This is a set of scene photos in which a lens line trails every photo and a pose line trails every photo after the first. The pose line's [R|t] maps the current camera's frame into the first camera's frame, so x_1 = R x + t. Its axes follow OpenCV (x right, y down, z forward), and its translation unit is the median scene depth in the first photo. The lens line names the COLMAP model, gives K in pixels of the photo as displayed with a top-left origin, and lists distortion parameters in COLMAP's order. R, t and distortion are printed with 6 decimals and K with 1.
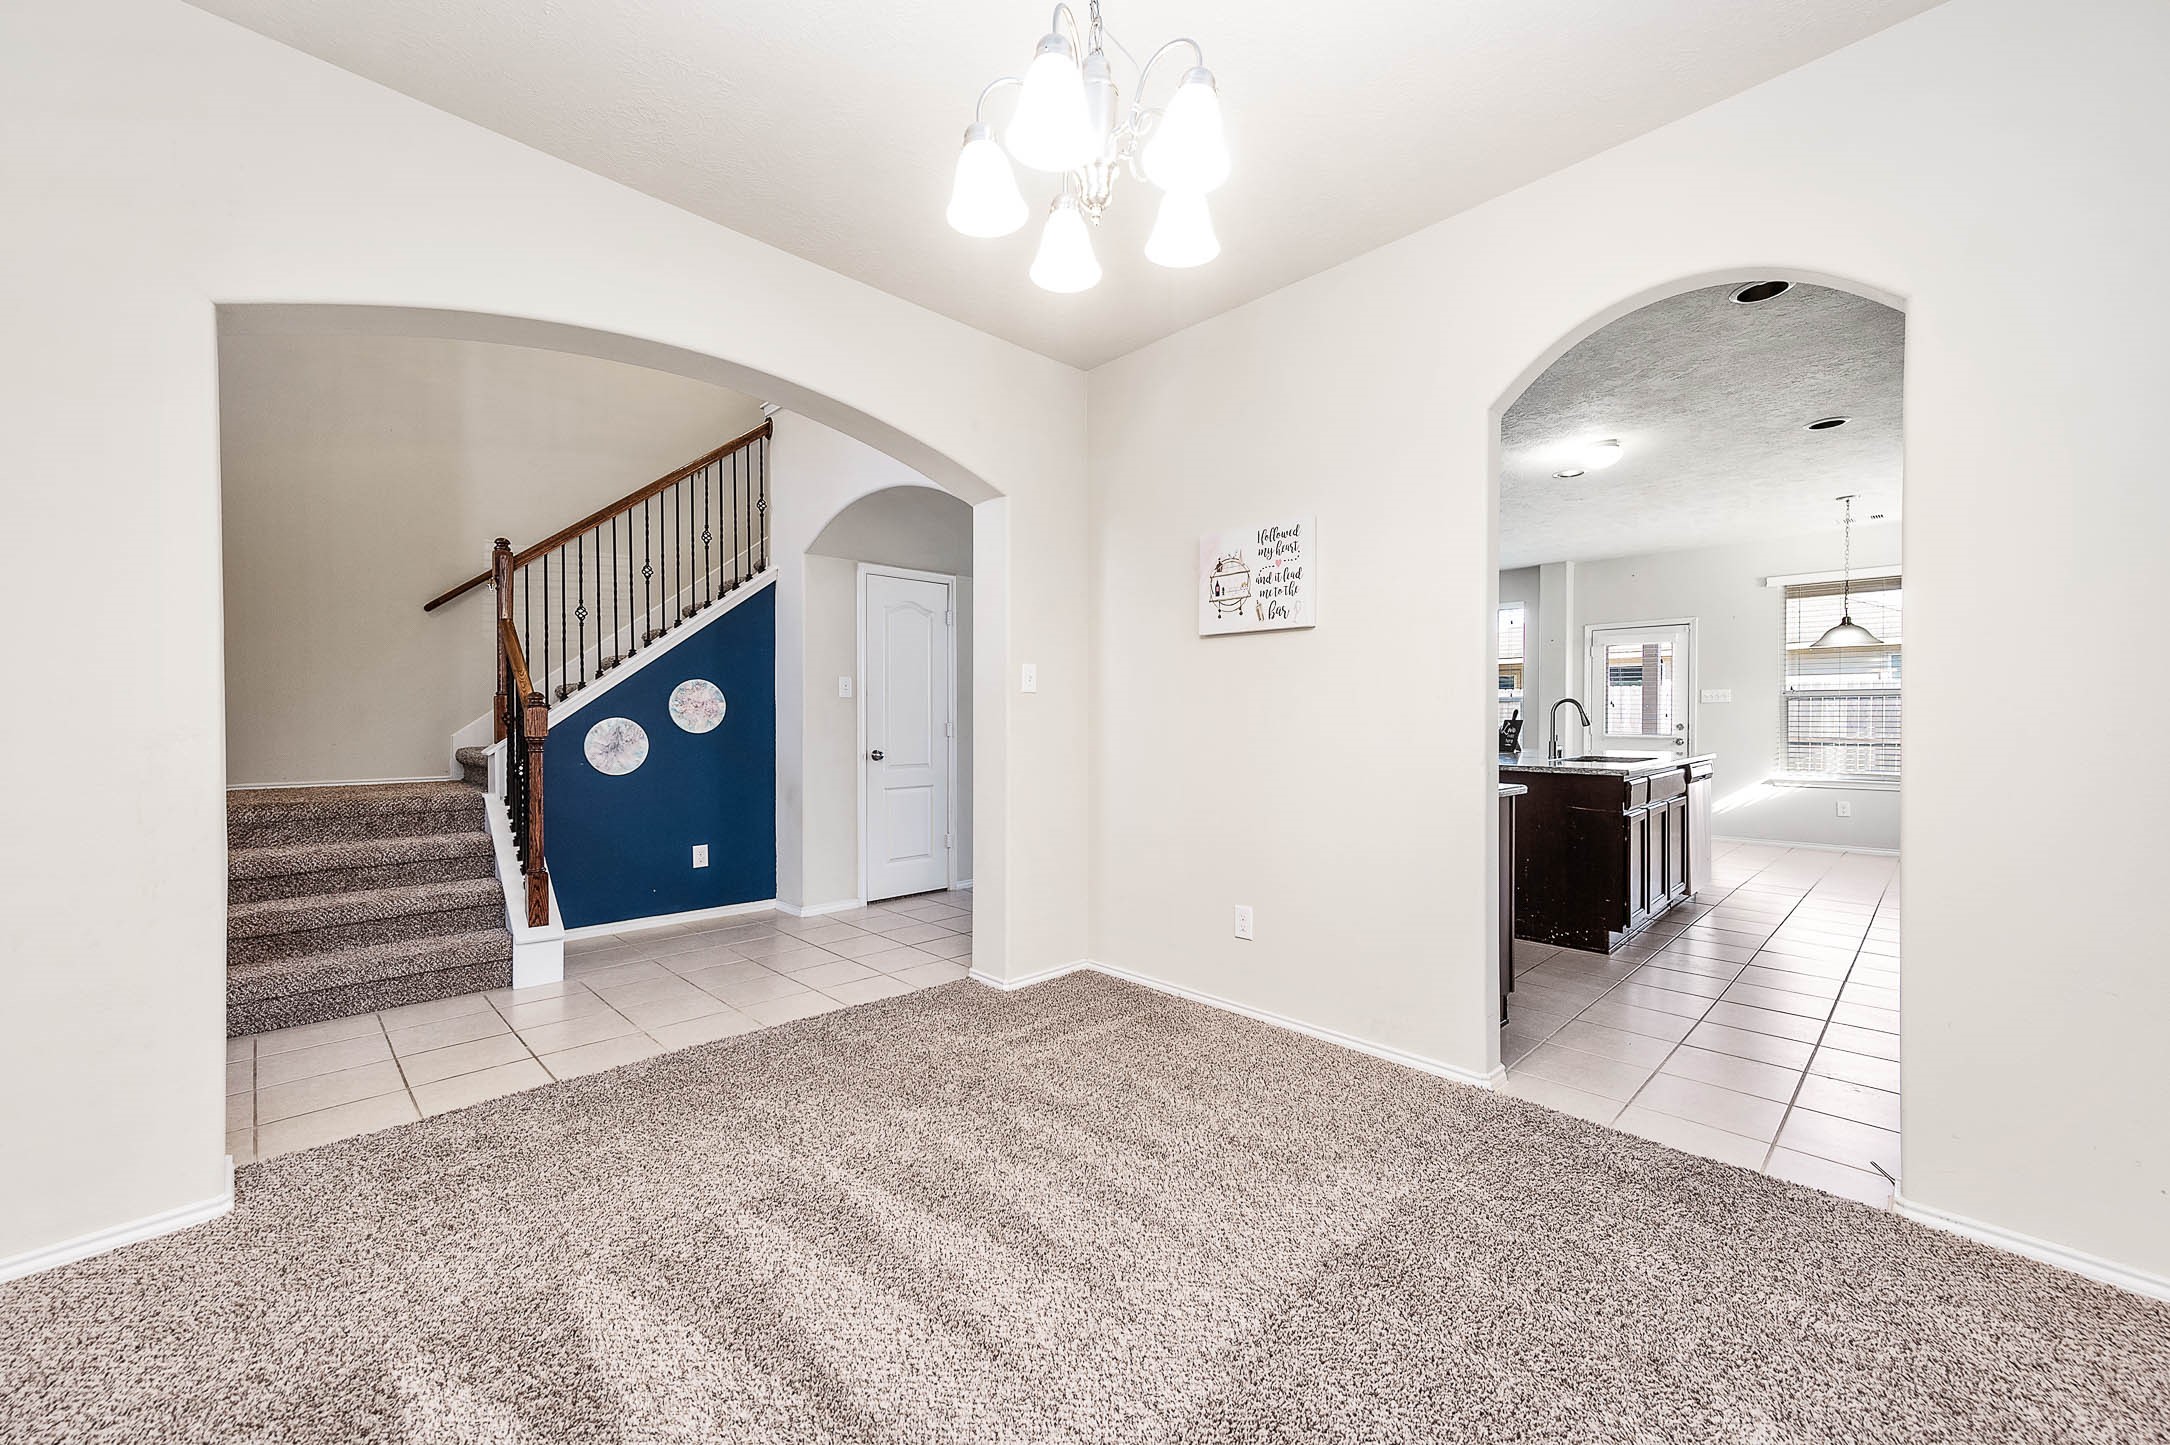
lens RADIAL K [[850.3, 0, 1080.0], [0, 850.3, 720.8], [0, 0, 1]] dist [0.008227, 0.000284]
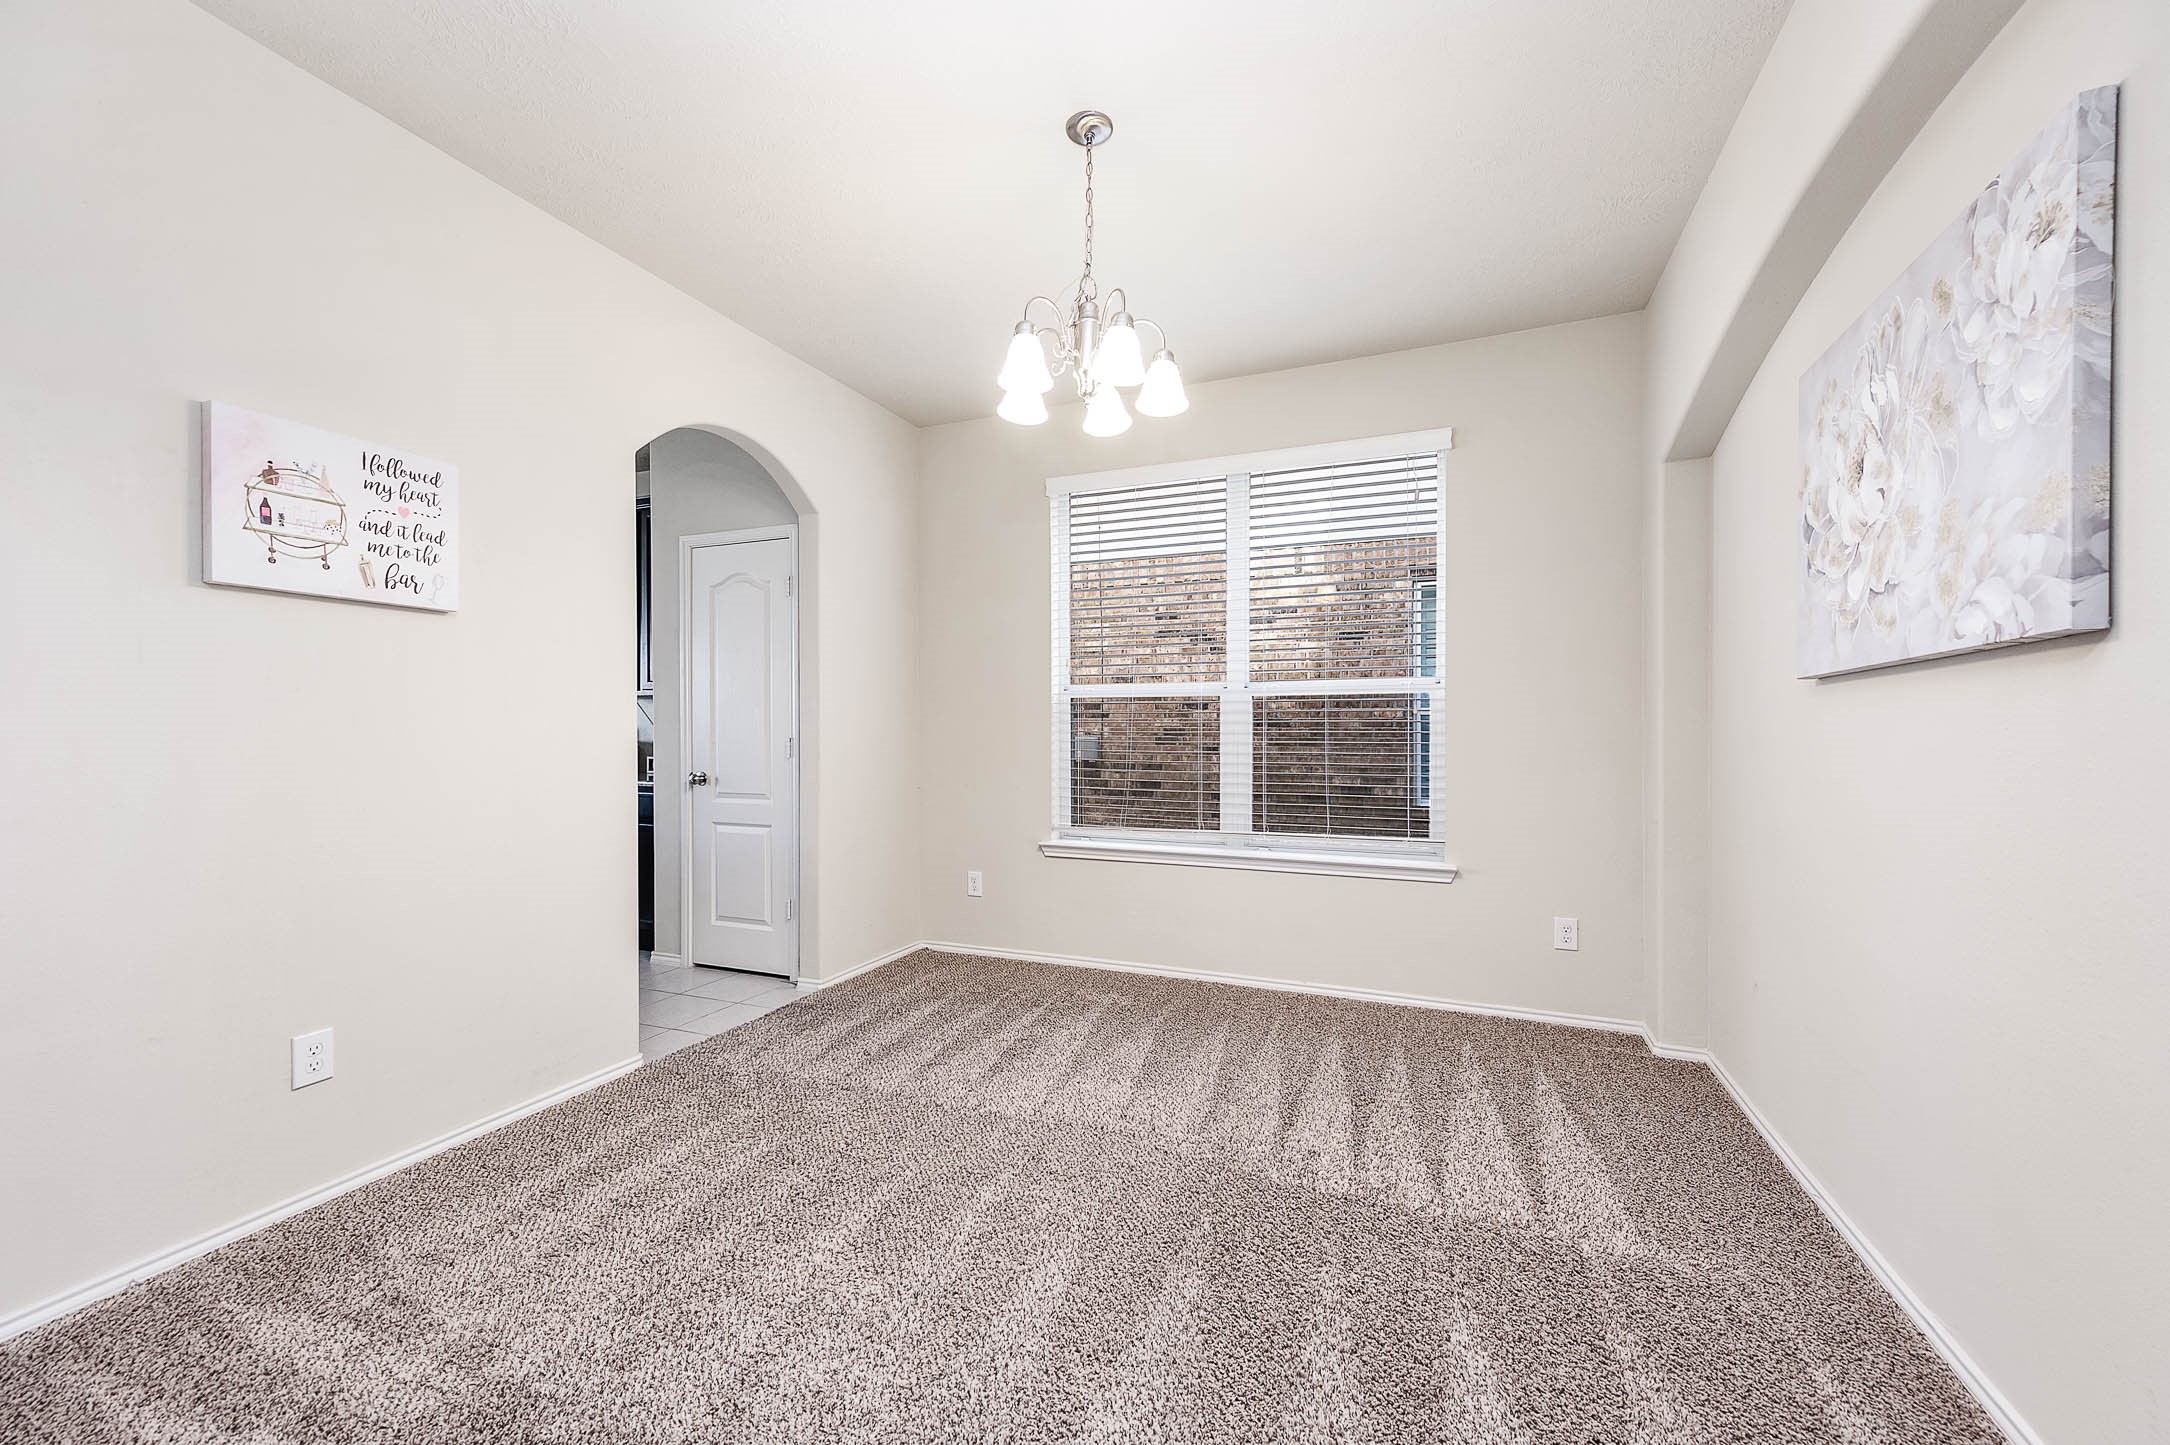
lens RADIAL K [[850.3, 0, 1086.1], [0, 850.3, 735.1], [0, 0, 1]] dist [0.008227, 0.000284]
pose [[-0.394455, -0.003114, 0.918910, -0.638305], [0.001607, 0.999990, 0.004079, -0.002349], [-0.918914, 0.003086, -0.394446, 0.753252]]
